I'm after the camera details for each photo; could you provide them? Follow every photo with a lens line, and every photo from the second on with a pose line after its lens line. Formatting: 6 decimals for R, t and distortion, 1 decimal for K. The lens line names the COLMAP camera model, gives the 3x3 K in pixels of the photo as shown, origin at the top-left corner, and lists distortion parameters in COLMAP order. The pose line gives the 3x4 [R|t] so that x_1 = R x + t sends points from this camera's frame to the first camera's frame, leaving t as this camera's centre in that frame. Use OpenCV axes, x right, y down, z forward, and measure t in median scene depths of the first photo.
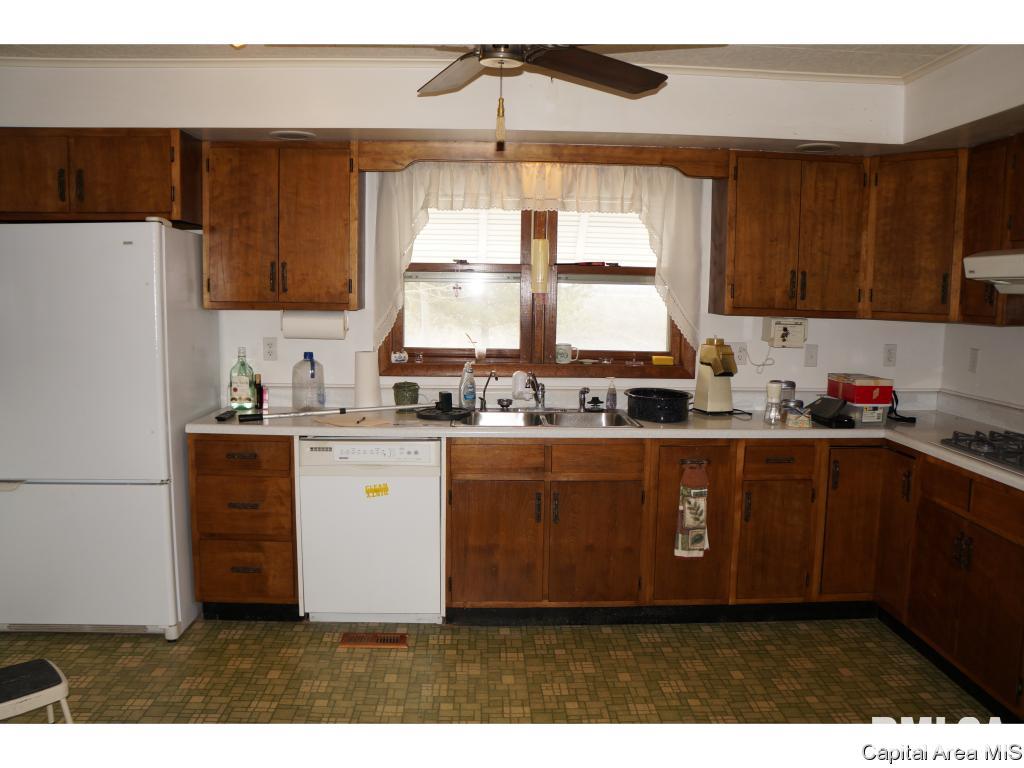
lens RADIAL K [[814.6, 0, 511.9], [0, 814.6, 379.4], [0, 0, 1]] dist [-0.178744, 0.134892]
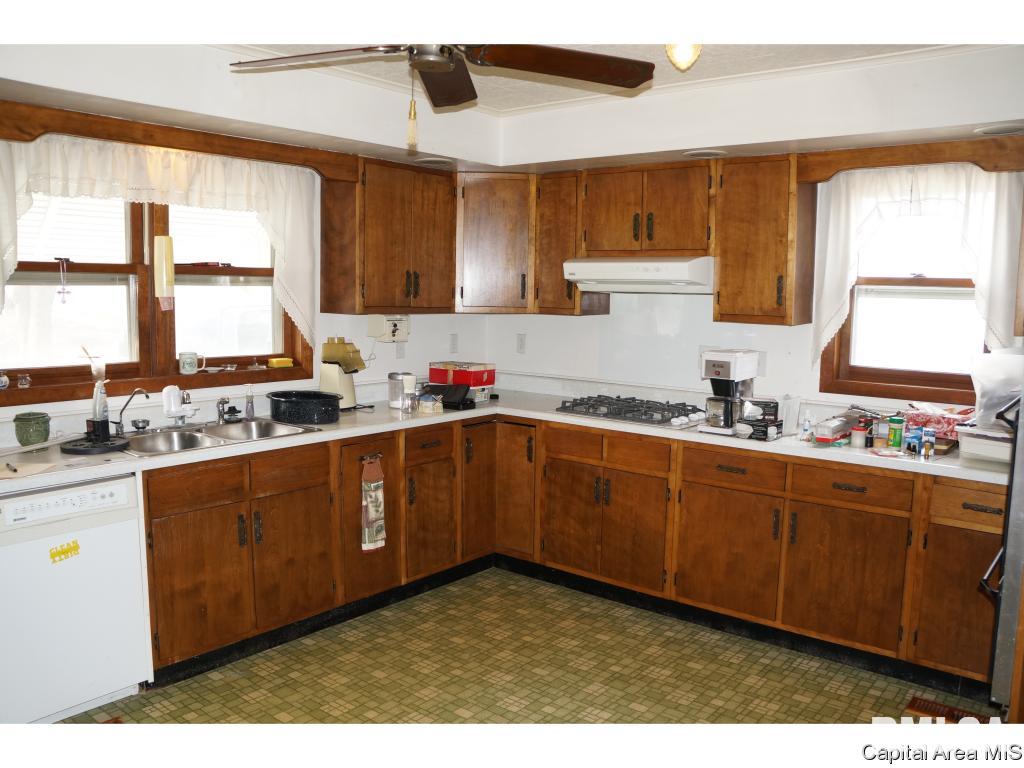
lens RADIAL K [[805.0, 0, 512.0], [0, 805.0, 384.0], [0, 0, 1]] dist [-0.178435, 0.124238]
pose [[0.669287, -0.088053, 0.737768, -0.391435], [0.077006, 0.995826, 0.048994, -0.026690], [-0.739002, 0.024021, 0.673274, 0.166124]]
